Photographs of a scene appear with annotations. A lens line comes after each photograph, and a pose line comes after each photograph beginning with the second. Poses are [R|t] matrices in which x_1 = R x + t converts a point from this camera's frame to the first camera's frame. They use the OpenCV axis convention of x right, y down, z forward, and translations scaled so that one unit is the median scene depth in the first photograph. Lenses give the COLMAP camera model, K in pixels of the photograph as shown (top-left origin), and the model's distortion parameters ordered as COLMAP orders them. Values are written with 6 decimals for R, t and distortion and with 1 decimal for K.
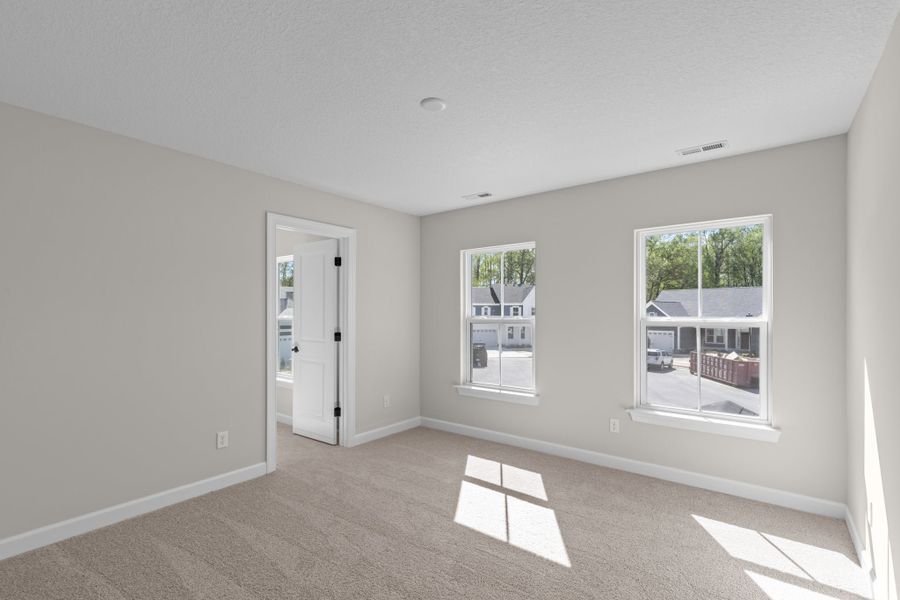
lens RADIAL K [[404.5, 0, 450.6], [0, 404.5, 304.7], [0, 0, 1]] dist [0.002807, -0.001046]
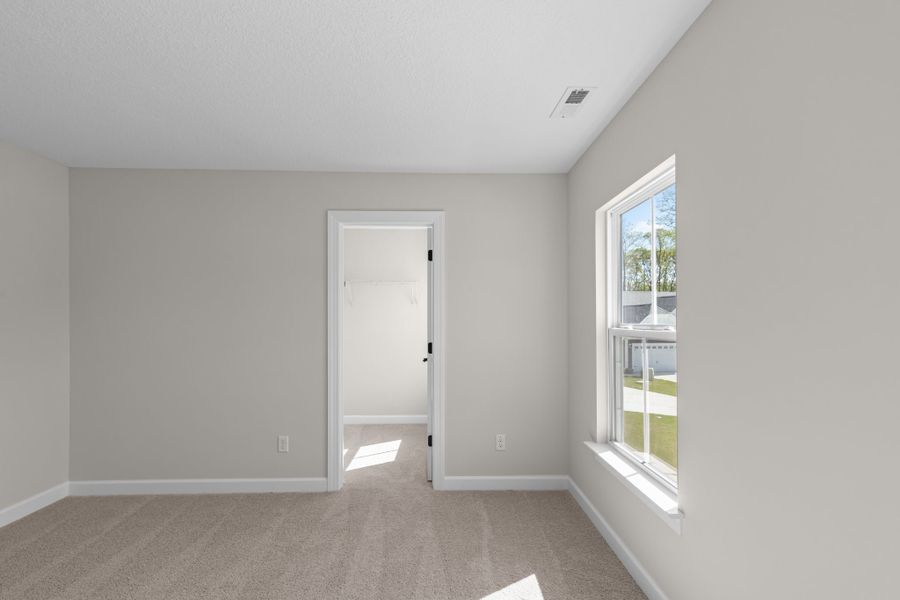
lens RADIAL K [[404.5, 0, 454.6], [0, 404.5, 311.3], [0, 0, 1]] dist [0.002807, -0.001046]
pose [[0.626722, -0.022154, -0.778928, 0.443670], [0.021724, 0.999704, -0.010955, 0.019846], [0.778940, -0.010056, 0.627017, 0.620873]]
